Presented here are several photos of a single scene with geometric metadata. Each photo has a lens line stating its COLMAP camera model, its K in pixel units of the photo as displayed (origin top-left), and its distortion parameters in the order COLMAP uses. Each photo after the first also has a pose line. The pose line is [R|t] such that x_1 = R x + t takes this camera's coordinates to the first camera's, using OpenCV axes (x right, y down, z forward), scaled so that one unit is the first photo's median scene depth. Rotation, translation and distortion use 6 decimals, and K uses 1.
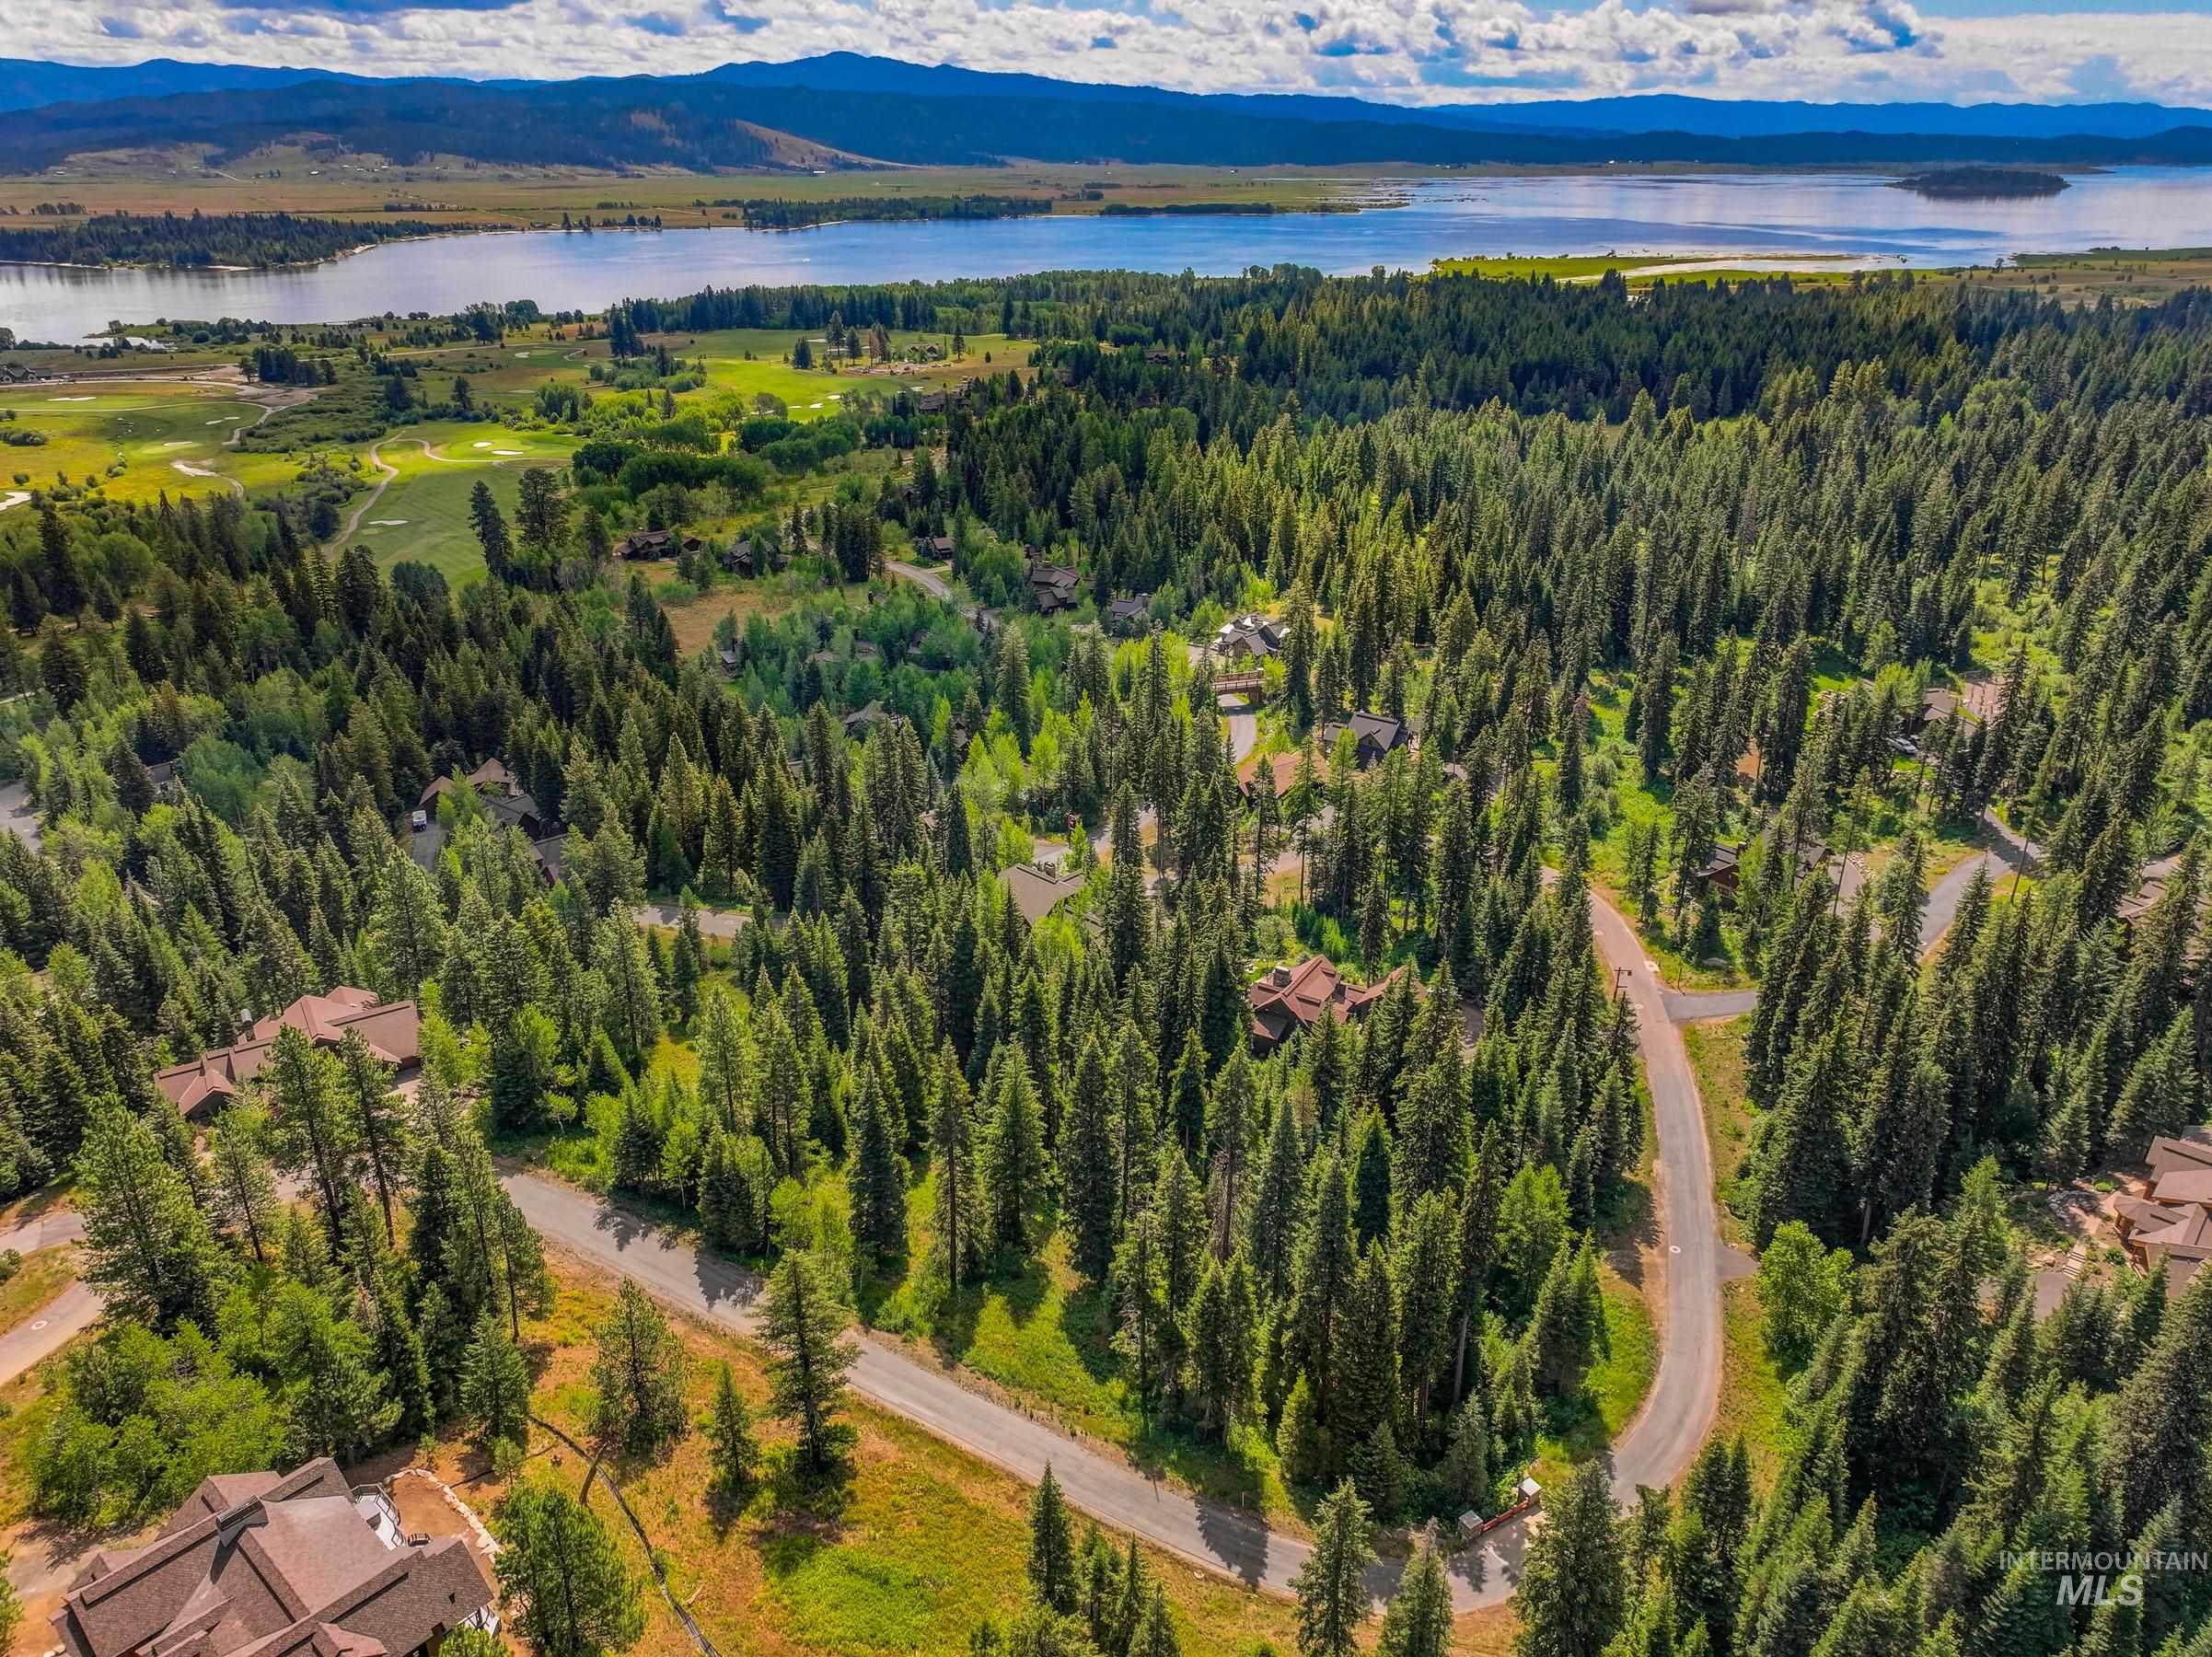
lens RADIAL K [[1535.1, 0, 1110.6], [0, 1535.1, 827.1], [0, 0, 1]] dist [0.005525, -0.001466]
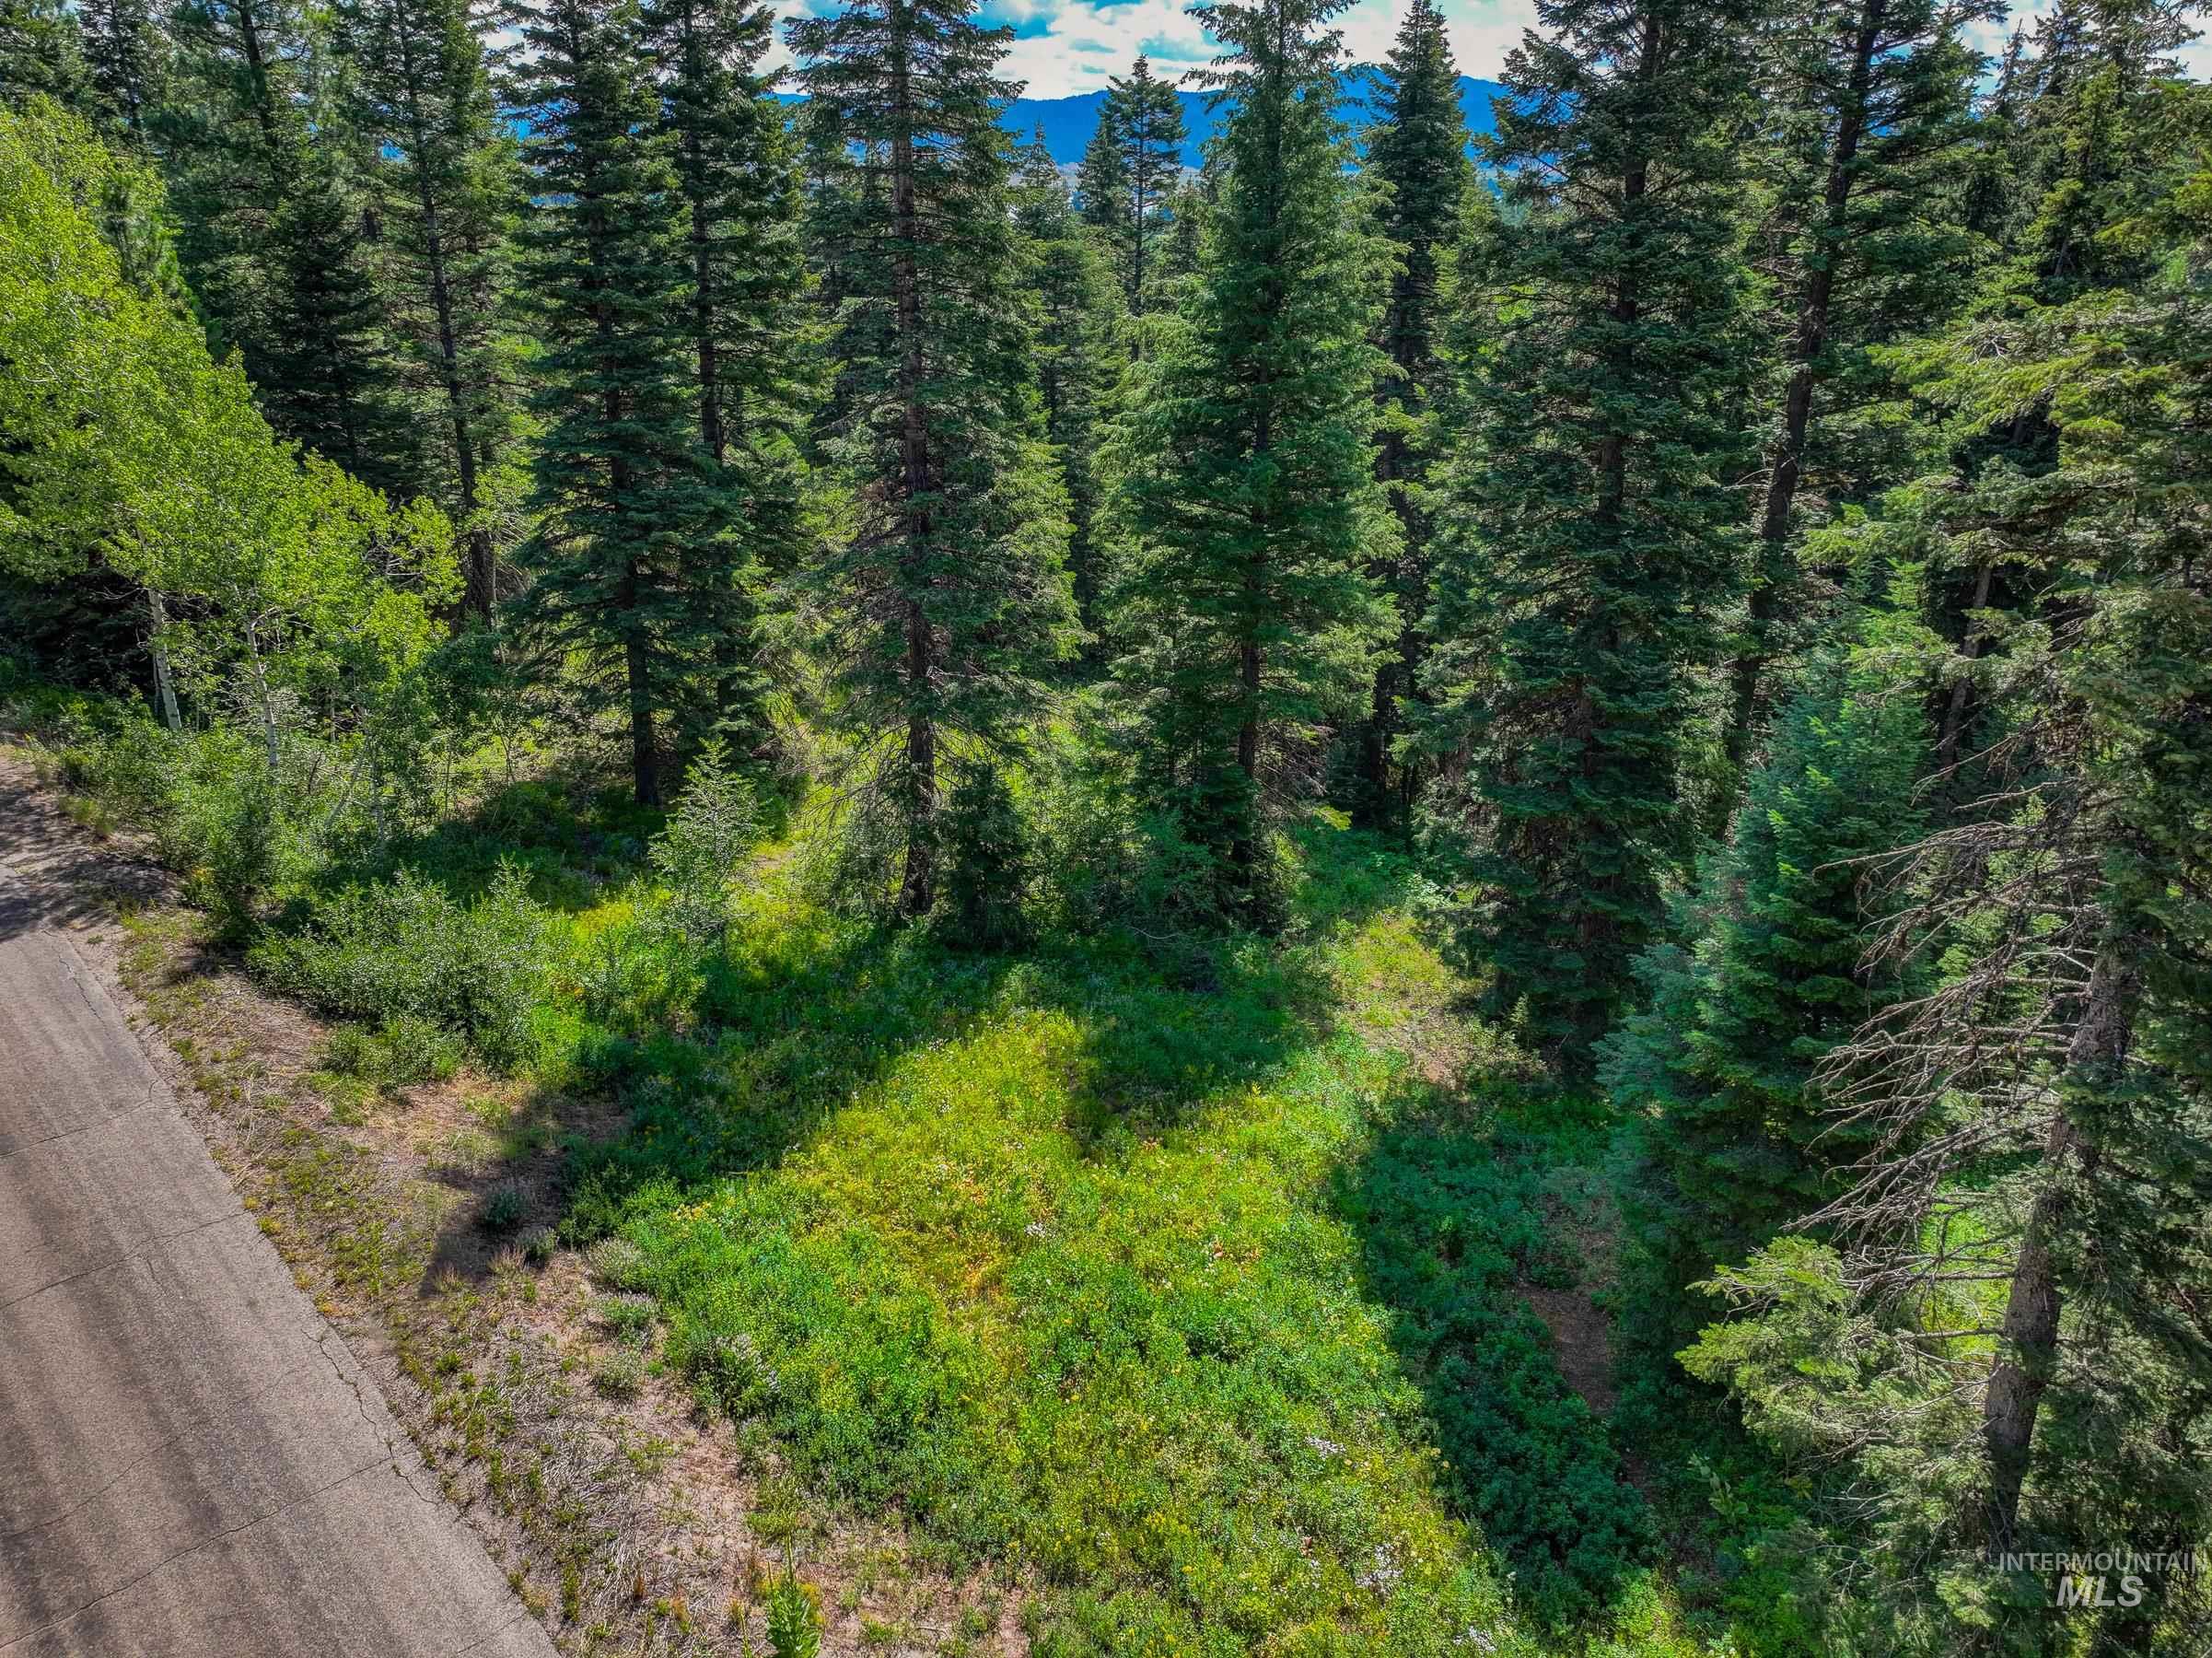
lens RADIAL K [[1535.2, 0, 1104.7], [0, 1535.2, 831.7], [0, 0, 1]] dist [0.005525, -0.001466]
pose [[0.954594, 0.112709, -0.275768, -0.013782], [-0.114341, 0.993389, 0.010207, 0.282373], [0.275095, 0.021788, 0.961170, 0.816993]]
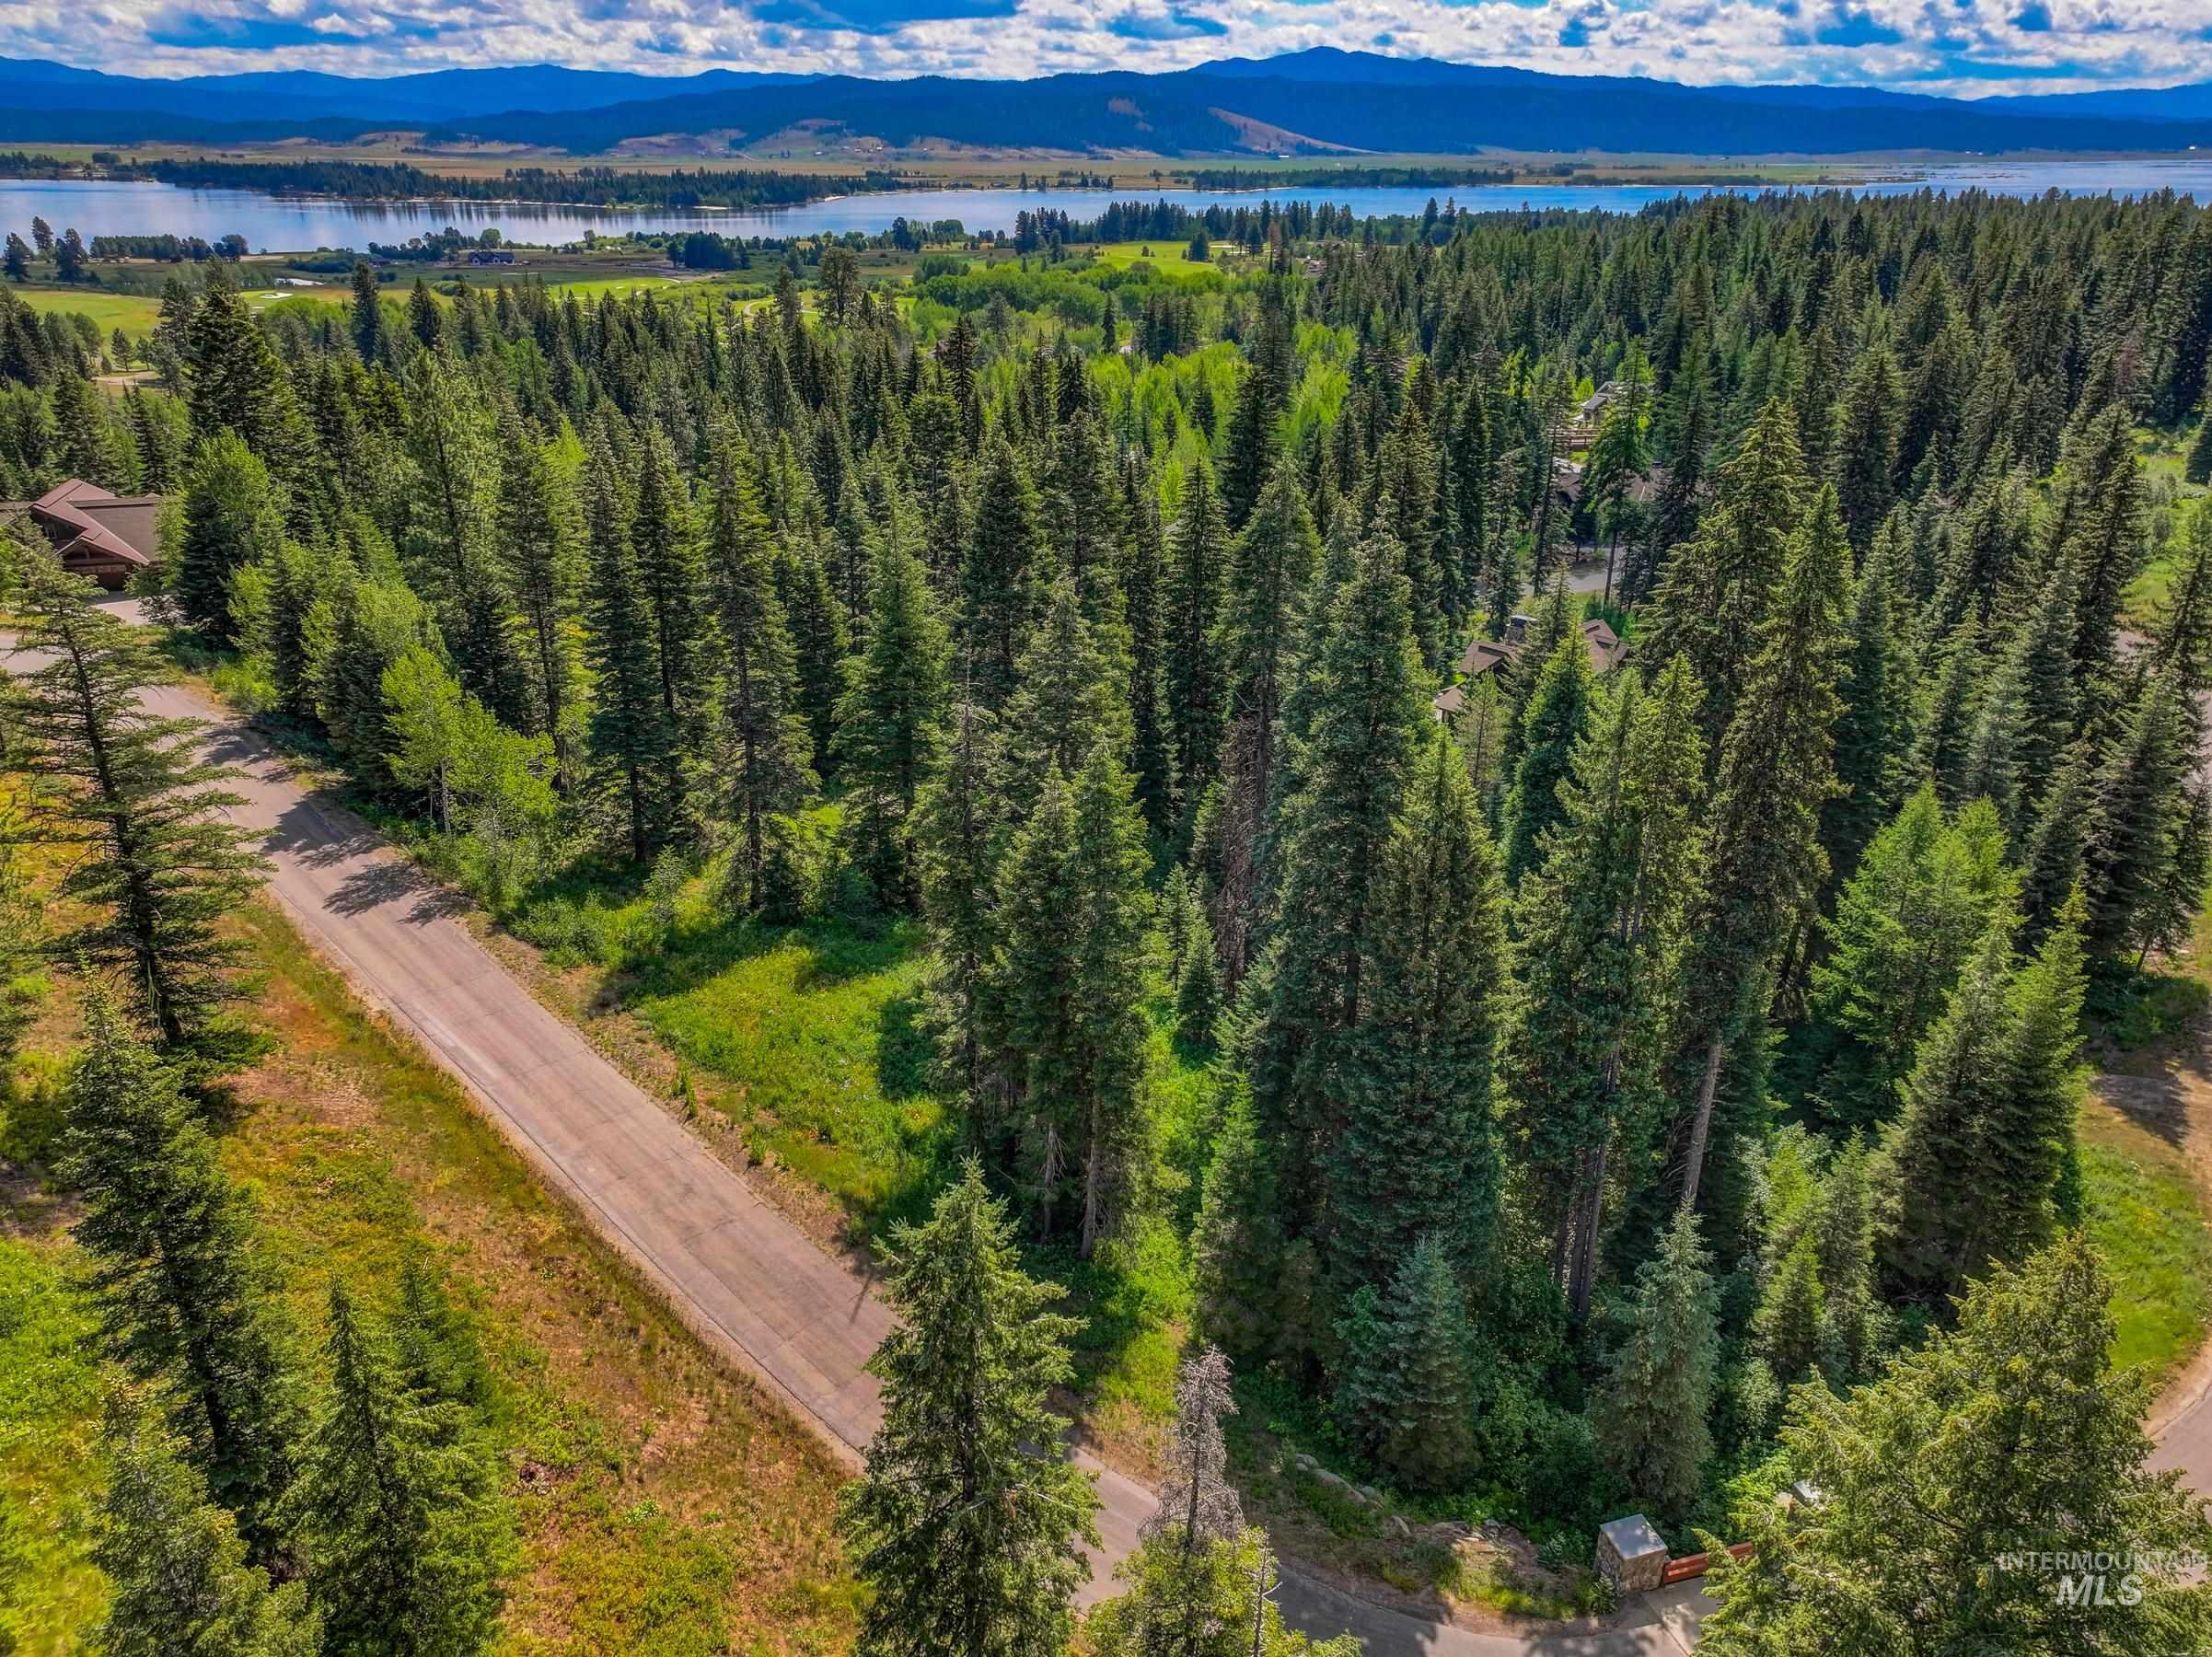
lens RADIAL K [[1535.1, 0, 1104.3], [0, 1535.1, 827.4], [0, 0, 1]] dist [0.005525, -0.001466]
pose [[0.960540, 0.109377, -0.255732, 0.160436], [-0.108650, 0.993934, 0.017014, 0.246944], [0.256042, 0.011442, 0.966598, 0.521112]]
